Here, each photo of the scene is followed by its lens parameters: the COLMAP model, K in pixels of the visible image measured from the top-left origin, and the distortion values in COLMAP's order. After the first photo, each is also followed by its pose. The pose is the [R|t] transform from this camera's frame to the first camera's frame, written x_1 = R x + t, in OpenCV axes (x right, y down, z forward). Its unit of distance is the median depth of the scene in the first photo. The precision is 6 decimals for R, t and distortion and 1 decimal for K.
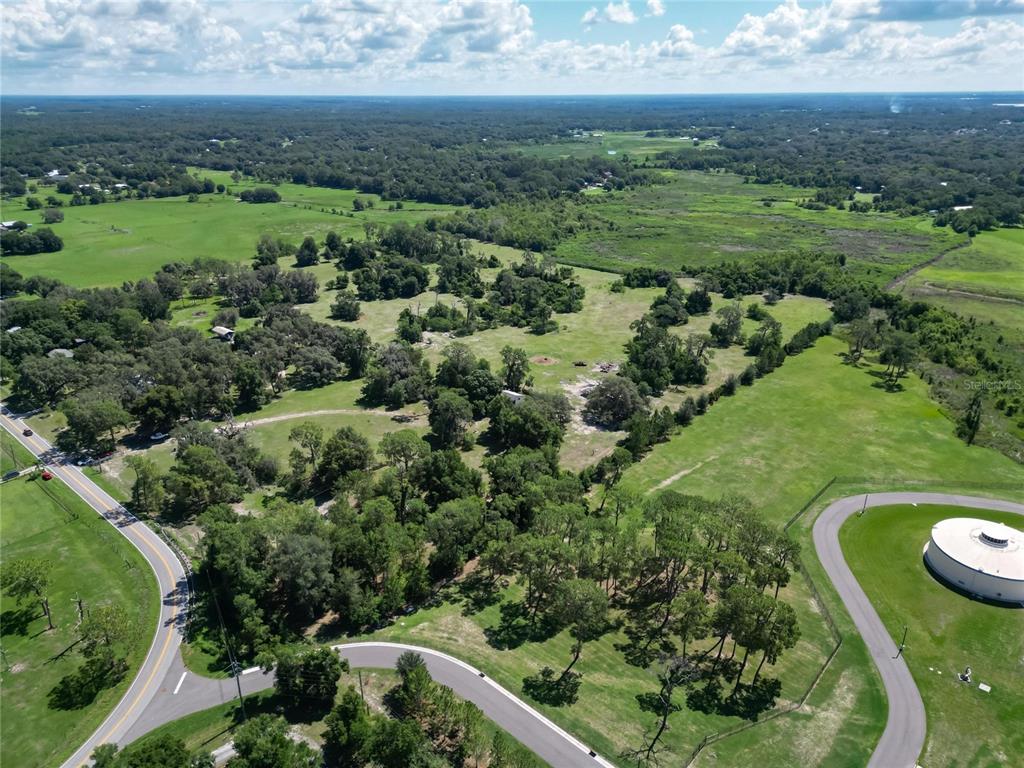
lens RADIAL K [[719.4, 0, 512.0], [0, 719.4, 384.0], [0, 0, 1]] dist [0.062182, -0.052688]
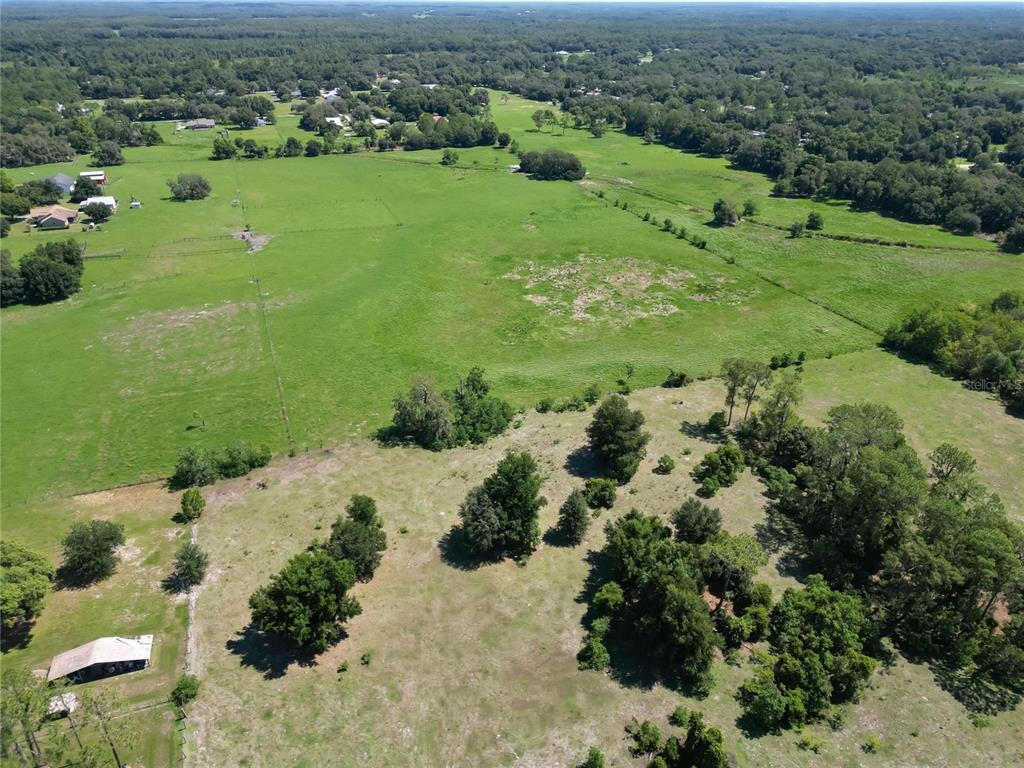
lens RADIAL K [[719.4, 0, 512.0], [0, 719.4, 384.0], [0, 0, 1]] dist [0.062182, -0.052688]
pose [[0.888909, 0.220793, -0.401361, -0.232727], [-0.177910, 0.973795, 0.141670, -0.349798], [0.422123, -0.054526, 0.904897, 0.984196]]
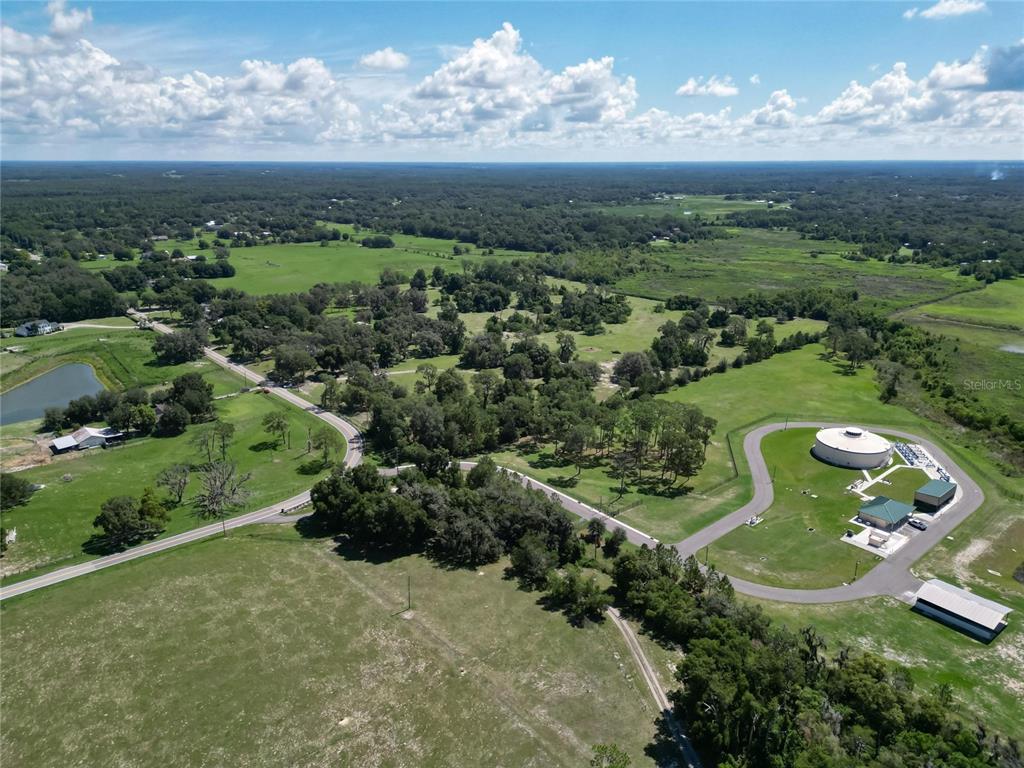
lens RADIAL K [[716.1, 0, 512.0], [0, 716.1, 384.0], [0, 0, 1]] dist [0.079818, -0.077203]
pose [[0.992522, 0.039792, -0.115394, 0.046533], [-0.048902, 0.995814, -0.077218, 0.118204], [0.111838, 0.082284, 0.990314, -0.294106]]
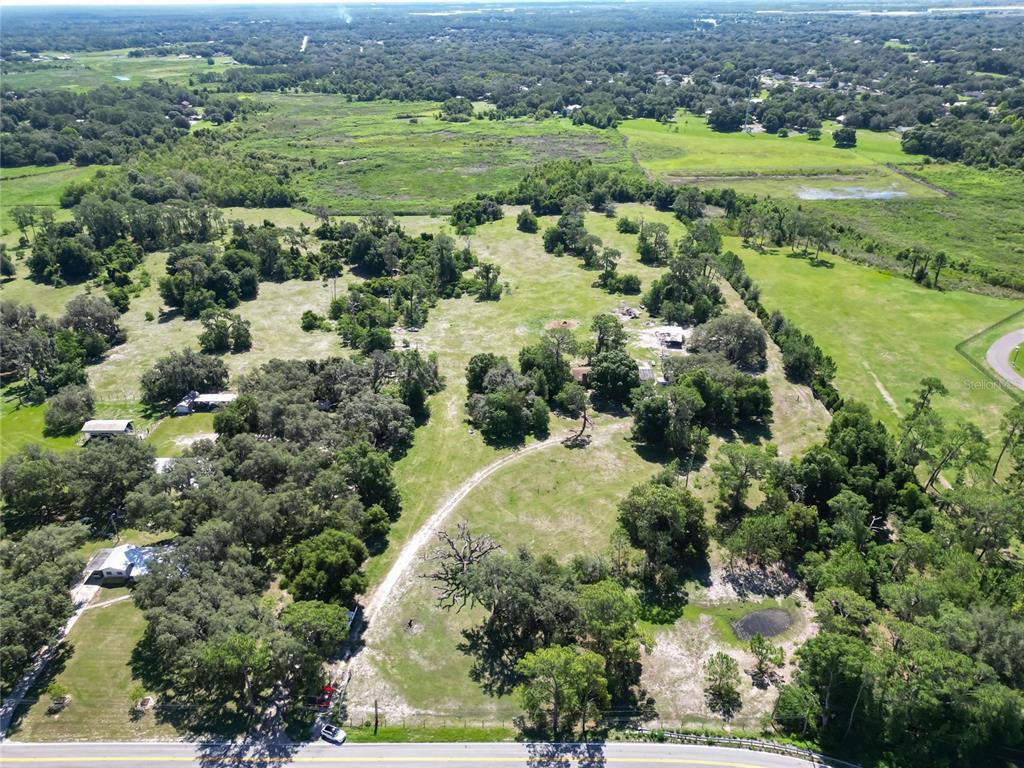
lens RADIAL K [[716.1, 0, 512.0], [0, 716.1, 384.0], [0, 0, 1]] dist [0.079818, -0.077203]
pose [[0.754565, -0.316181, 0.575031, -0.420179], [0.256867, 0.948661, 0.184556, -0.113751], [-0.603863, 0.008447, 0.797043, 0.292239]]
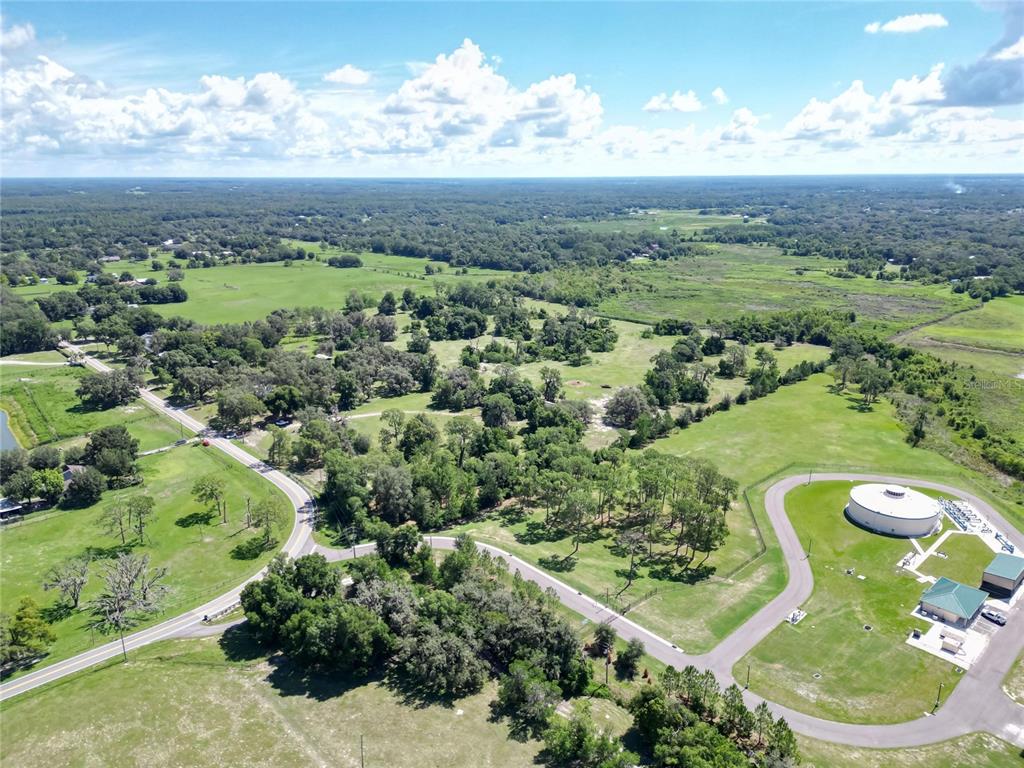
lens RADIAL K [[716.1, 0, 512.0], [0, 716.1, 384.0], [0, 0, 1]] dist [0.079818, -0.077203]
pose [[0.996418, 0.023752, -0.081164, 0.027104], [-0.031678, 0.994700, -0.097816, 0.074384], [0.078411, 0.100037, 0.991889, -0.184658]]
